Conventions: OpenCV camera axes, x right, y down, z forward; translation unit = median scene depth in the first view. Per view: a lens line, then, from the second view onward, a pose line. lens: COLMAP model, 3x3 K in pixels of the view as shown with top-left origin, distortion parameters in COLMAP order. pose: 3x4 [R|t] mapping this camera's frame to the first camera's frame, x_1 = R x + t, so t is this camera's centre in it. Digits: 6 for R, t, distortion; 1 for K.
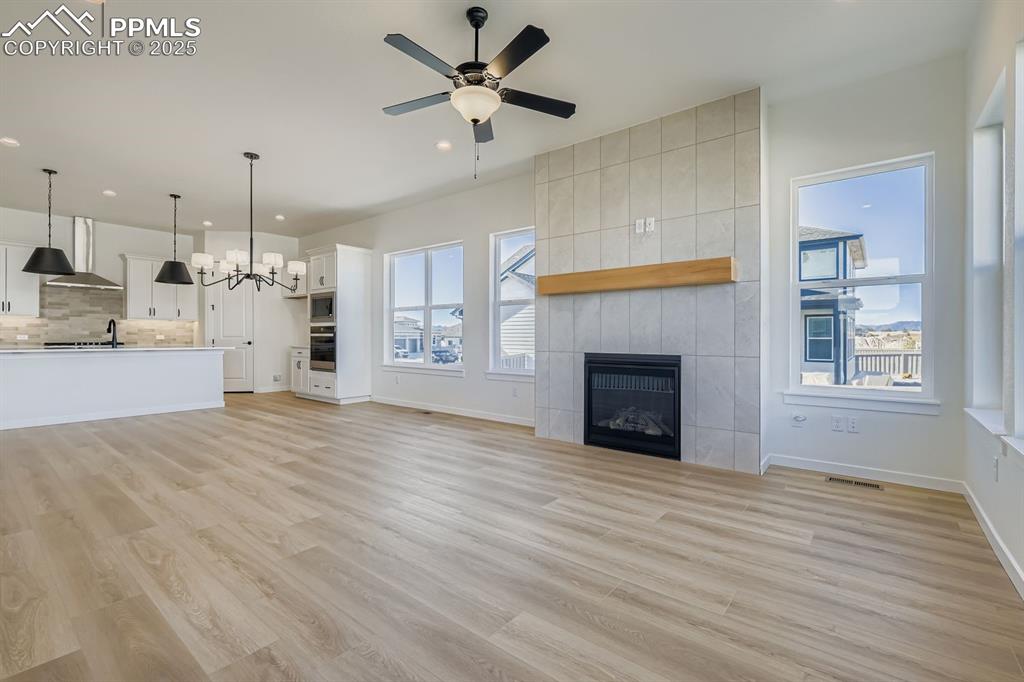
lens RADIAL K [[454.0, 0, 508.7], [0, 454.0, 336.2], [0, 0, 1]] dist [-0.003352, 0.001035]
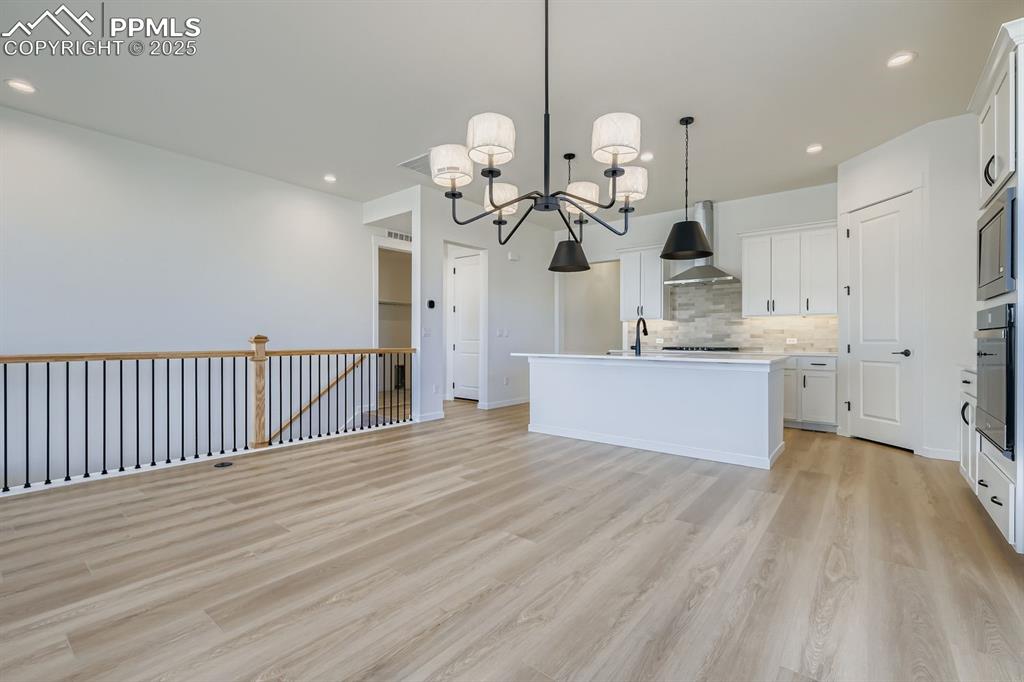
lens RADIAL K [[454.0, 0, 513.9], [0, 454.0, 341.8], [0, 0, 1]] dist [-0.003352, 0.001035]
pose [[0.017823, 0.002488, -0.999838, -0.081318], [-0.000300, 0.999997, 0.002483, 0.001592], [0.999841, 0.000256, 0.017824, 0.625872]]
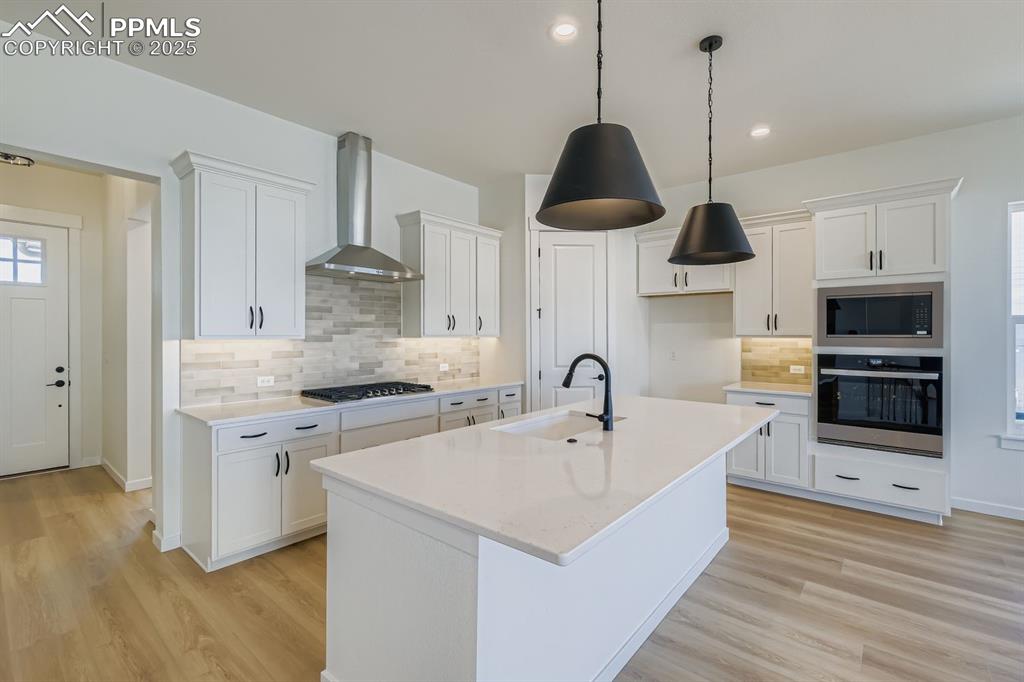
lens RADIAL K [[454.0, 0, 507.9], [0, 454.0, 335.6], [0, 0, 1]] dist [-0.003352, 0.001035]
pose [[0.999866, -0.001338, -0.016290, -0.767445], [0.001417, 0.999987, 0.004866, -0.044373], [0.016283, -0.004889, 0.999855, 0.500409]]
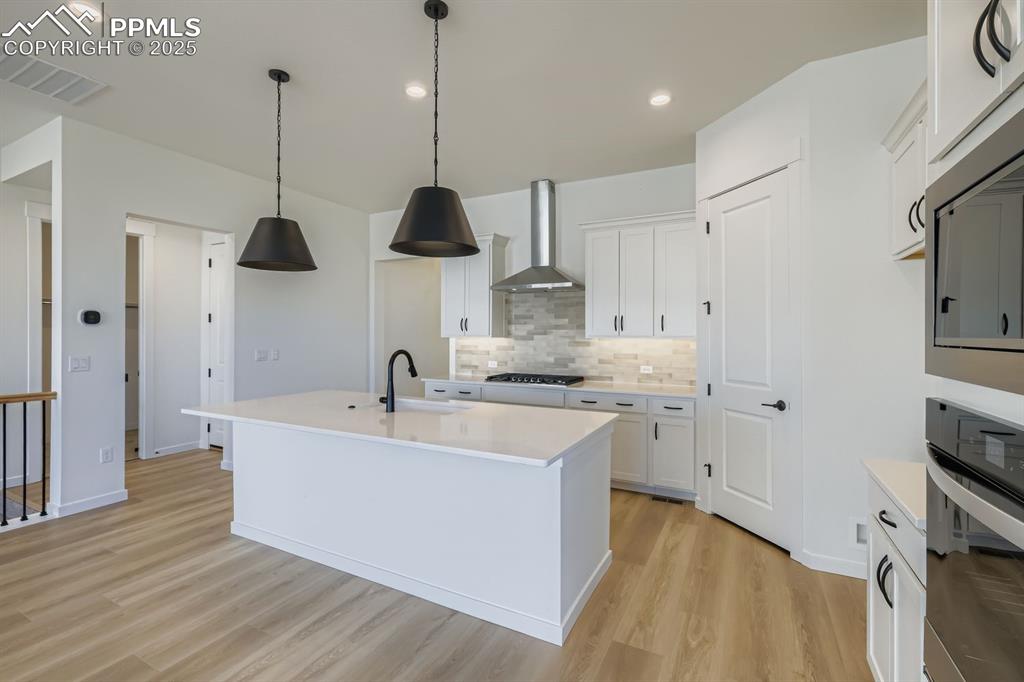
lens RADIAL K [[454.0, 0, 515.0], [0, 454.0, 334.1], [0, 0, 1]] dist [-0.003352, 0.001035]
pose [[0.205920, -0.001761, -0.978567, -0.314158], [-0.001191, 0.999997, -0.002050, -0.043262], [0.978568, 0.001588, 0.205918, 0.832034]]
